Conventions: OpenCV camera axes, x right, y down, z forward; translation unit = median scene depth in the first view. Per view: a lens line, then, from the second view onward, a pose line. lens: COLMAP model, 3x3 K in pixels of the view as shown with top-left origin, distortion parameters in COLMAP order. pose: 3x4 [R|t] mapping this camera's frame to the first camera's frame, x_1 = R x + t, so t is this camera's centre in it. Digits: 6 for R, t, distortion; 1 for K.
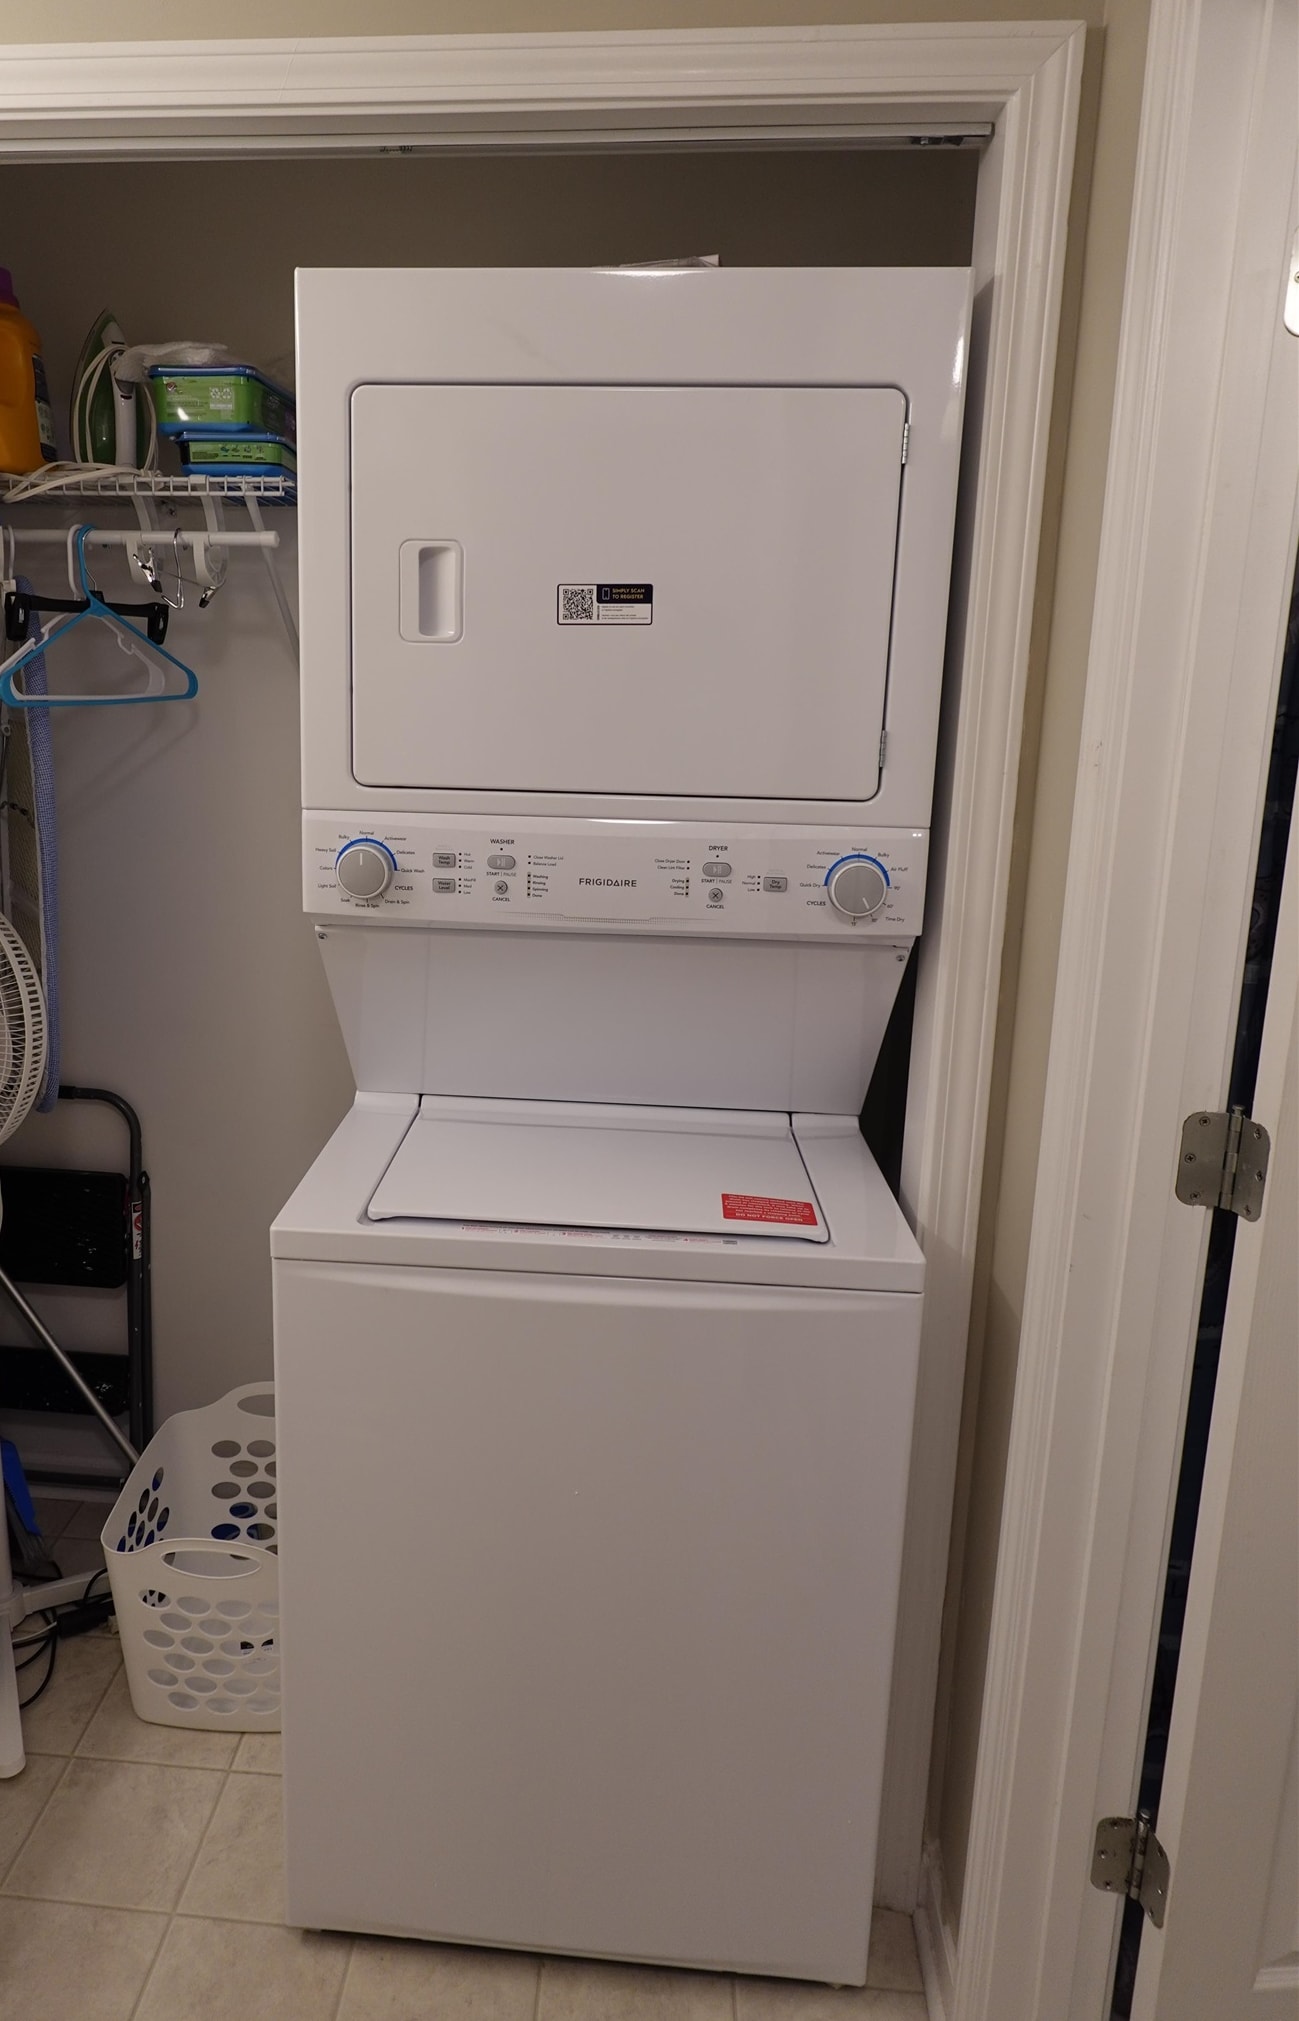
lens RADIAL K [[1471.9, 0, 543.2], [0, 1471.9, 1002.3], [0, 0, 1]] dist [0.000476, 0.002787]
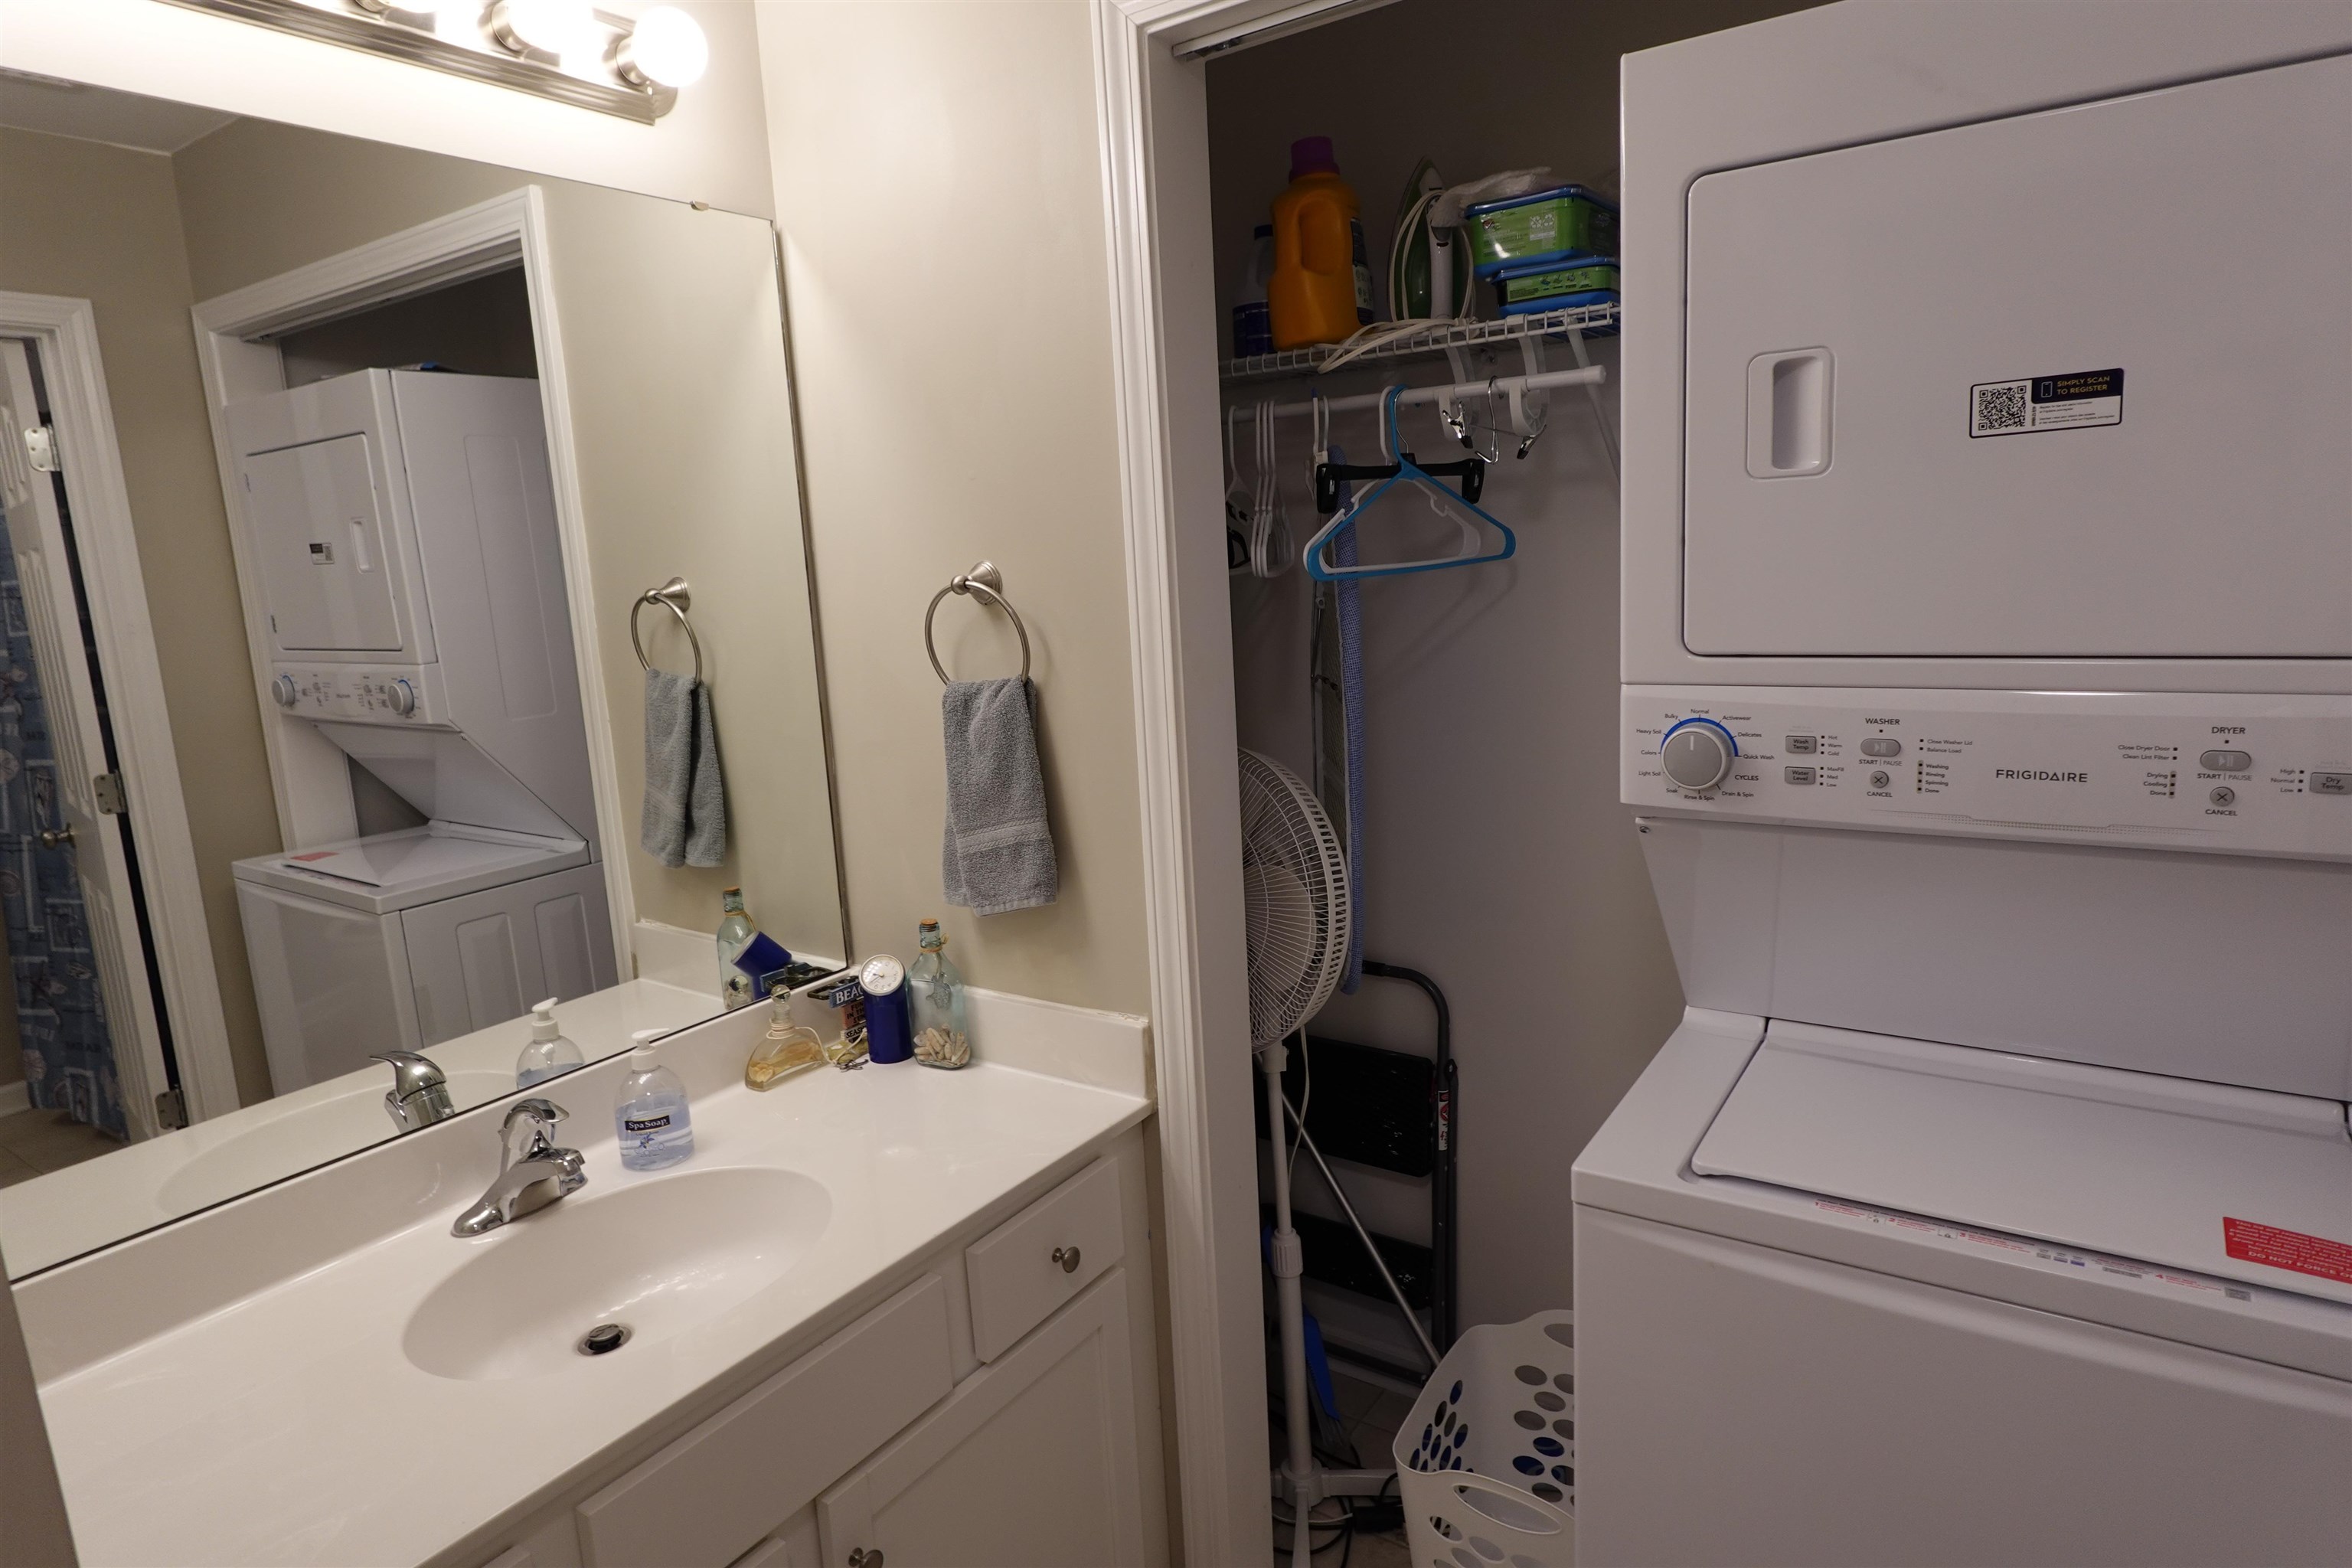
lens RADIAL K [[1344.2, 0, 1183.7], [0, 1344.2, 783.7], [0, 0, 1]] dist [-0.005381, 0.003756]
pose [[0.869428, 0.017990, -0.493731, 0.002056], [-0.026197, 0.999610, -0.009707, -0.055293], [0.493364, 0.021374, 0.869560, 0.183177]]
